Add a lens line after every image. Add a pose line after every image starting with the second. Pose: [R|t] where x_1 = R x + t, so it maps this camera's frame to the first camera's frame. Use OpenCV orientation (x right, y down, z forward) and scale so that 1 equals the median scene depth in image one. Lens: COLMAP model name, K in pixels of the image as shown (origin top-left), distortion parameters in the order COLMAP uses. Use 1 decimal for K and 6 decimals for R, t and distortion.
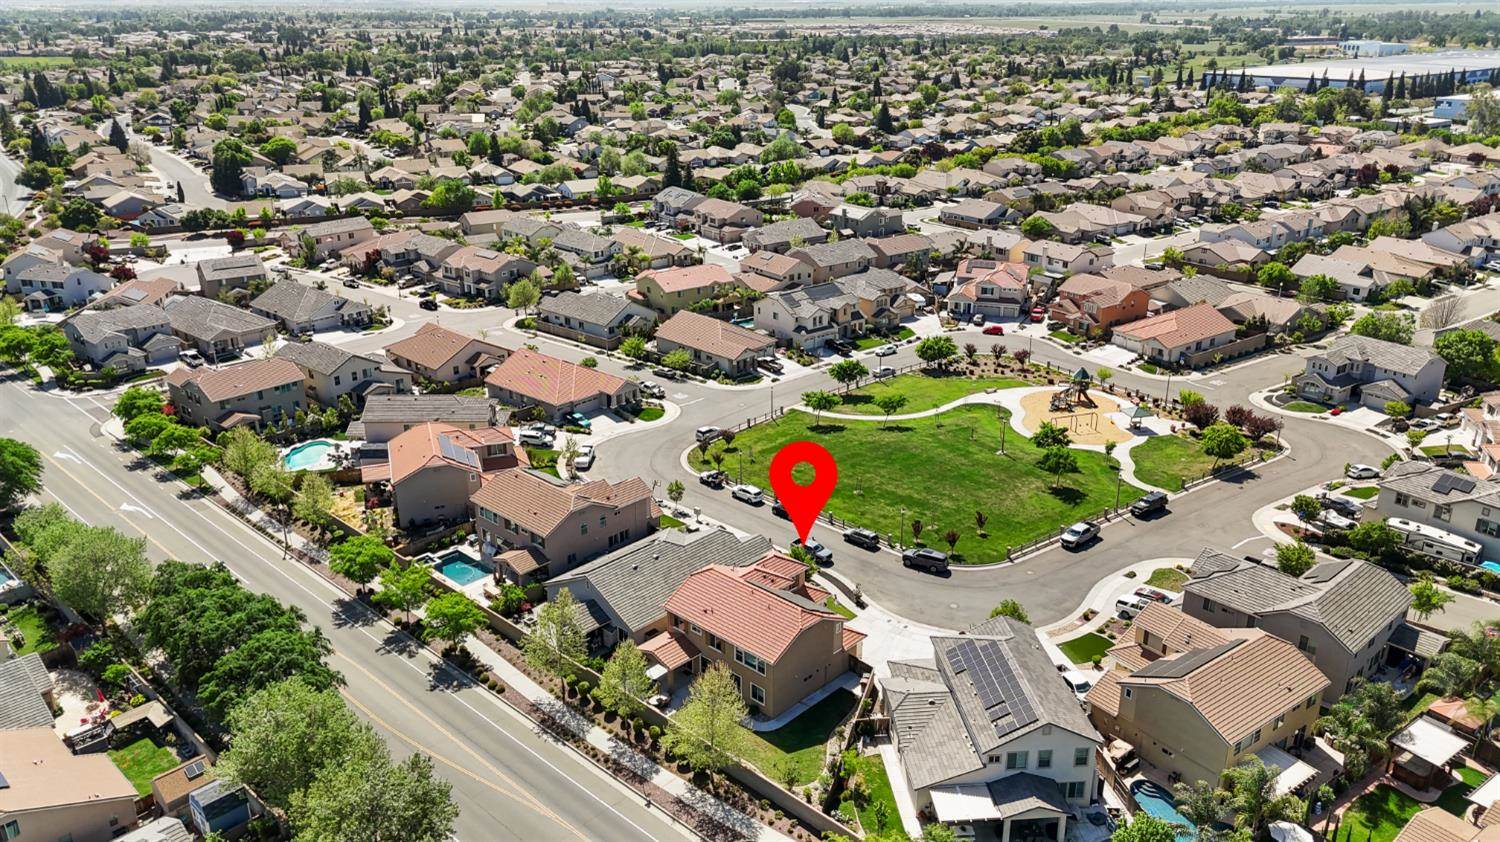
lens RADIAL K [[1121.1, 0, 750.0], [0, 1121.1, 421.0], [0, 0, 1]] dist [0.095621, -0.111723]
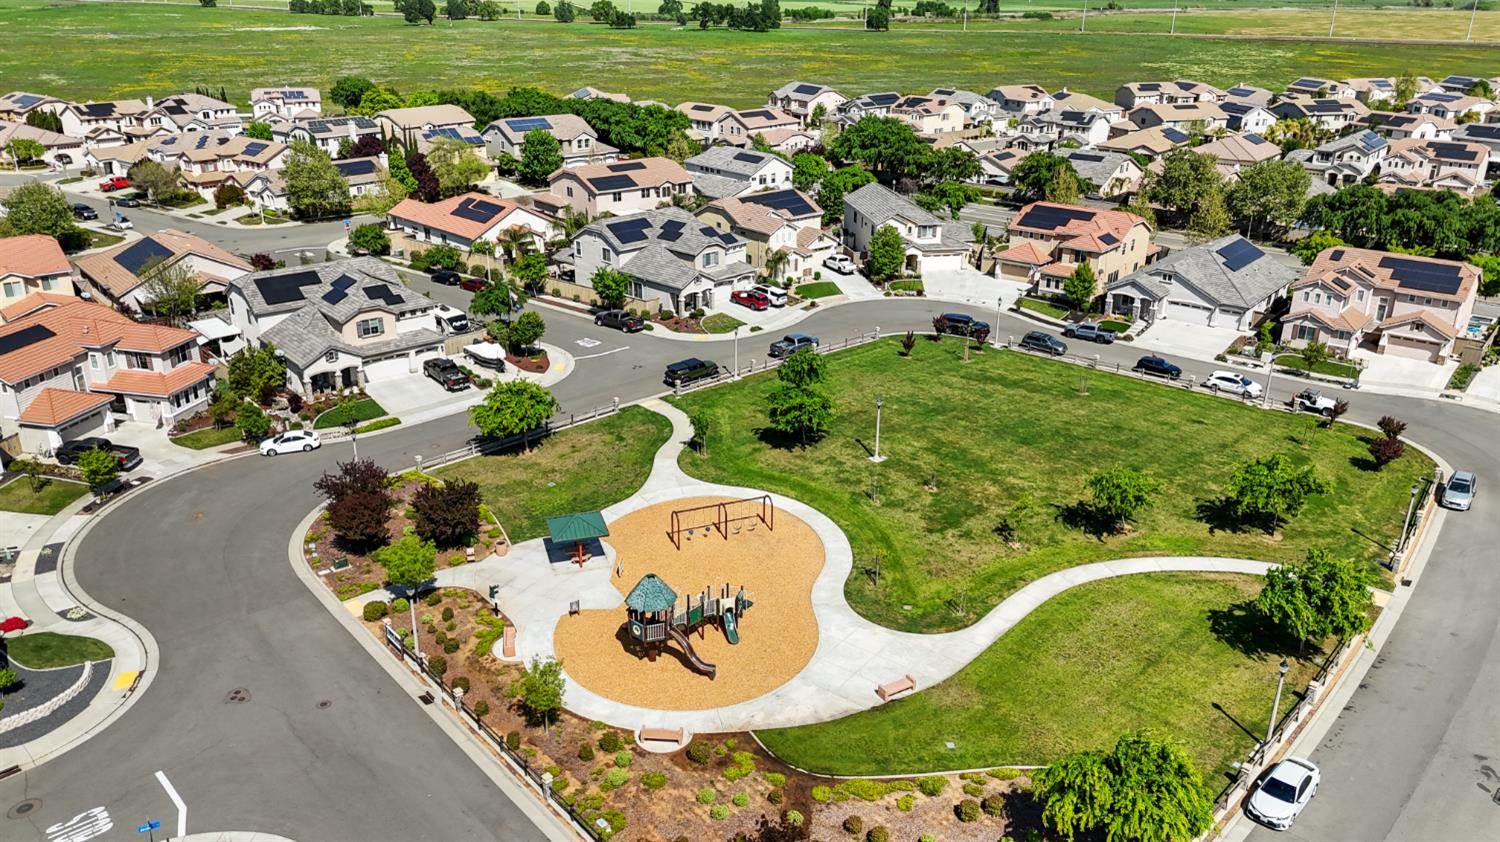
lens RADIAL K [[1121.1, 0, 750.0], [0, 1121.1, 421.0], [0, 0, 1]] dist [0.095621, -0.111723]
pose [[-0.996892, 0.019155, -0.076422, 0.263650], [-0.037539, 0.737335, 0.674483, -0.287830], [0.069268, 0.675256, -0.734324, 1.114453]]
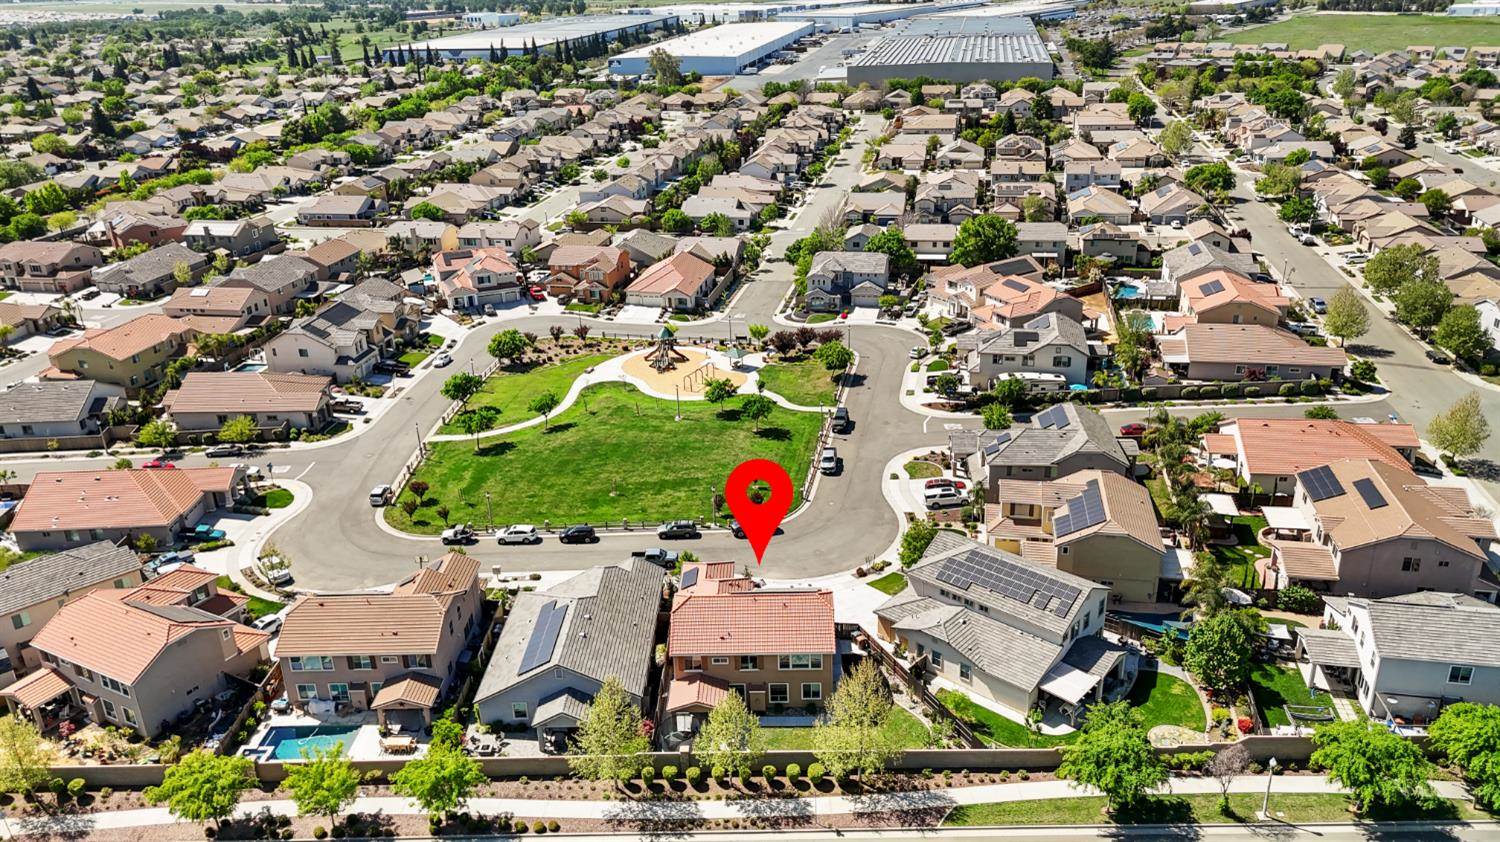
lens RADIAL K [[1121.1, 0, 750.0], [0, 1121.1, 421.0], [0, 0, 1]] dist [0.095621, -0.111723]
pose [[0.733619, -0.275630, 0.621154, -0.293378], [0.265341, 0.957677, 0.111575, -0.053402], [-0.625618, 0.082964, 0.775706, 0.131860]]
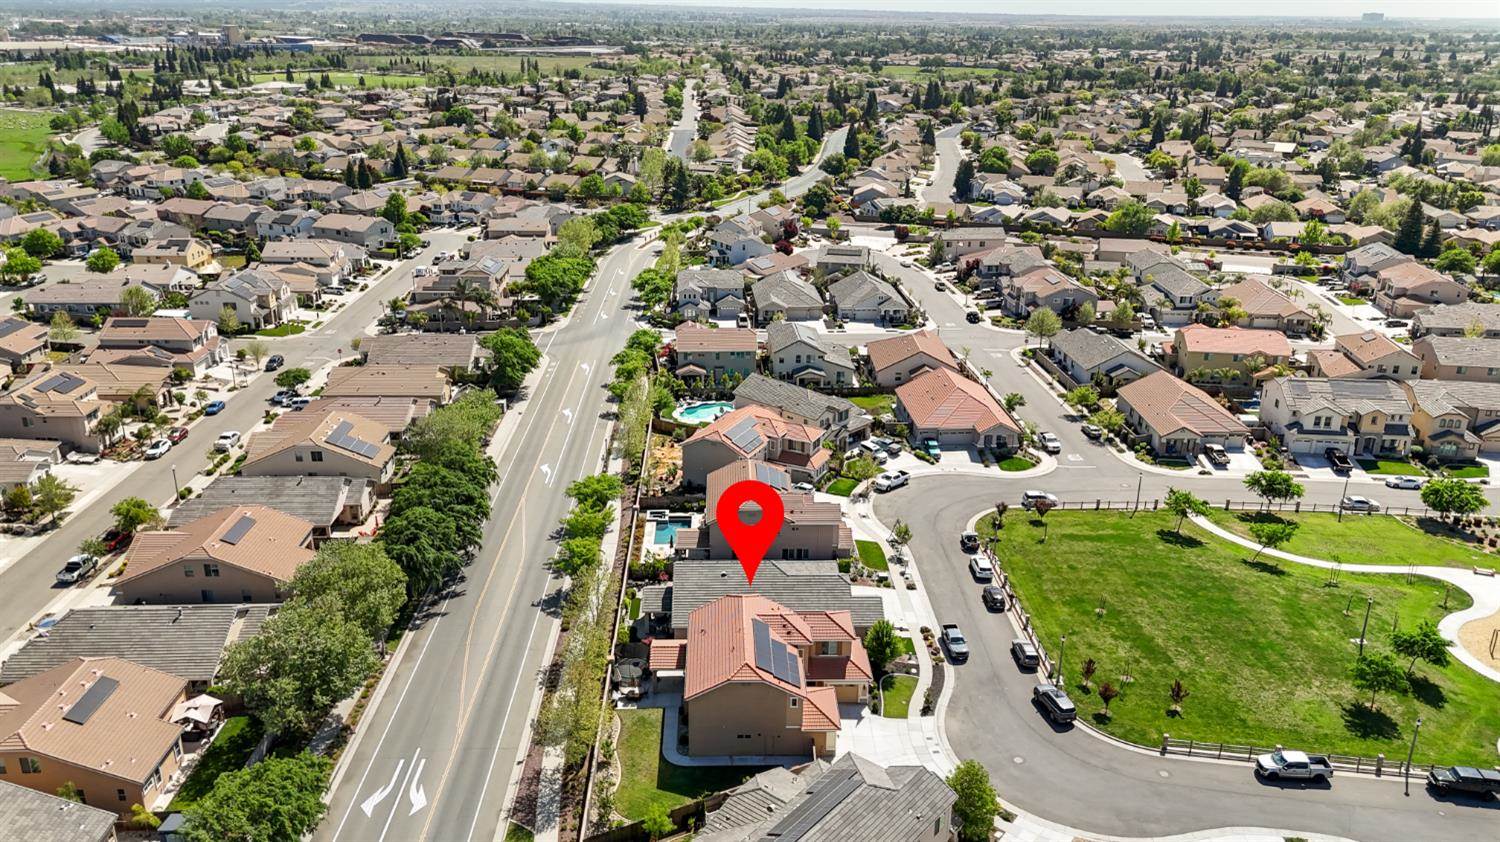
lens RADIAL K [[1121.1, 0, 750.0], [0, 1121.1, 421.0], [0, 0, 1]] dist [0.095621, -0.111723]
pose [[0.711470, 0.250506, -0.656549, 0.313499], [-0.260495, 0.961755, 0.084671, -0.054830], [0.652650, 0.110787, 0.749516, 0.139269]]
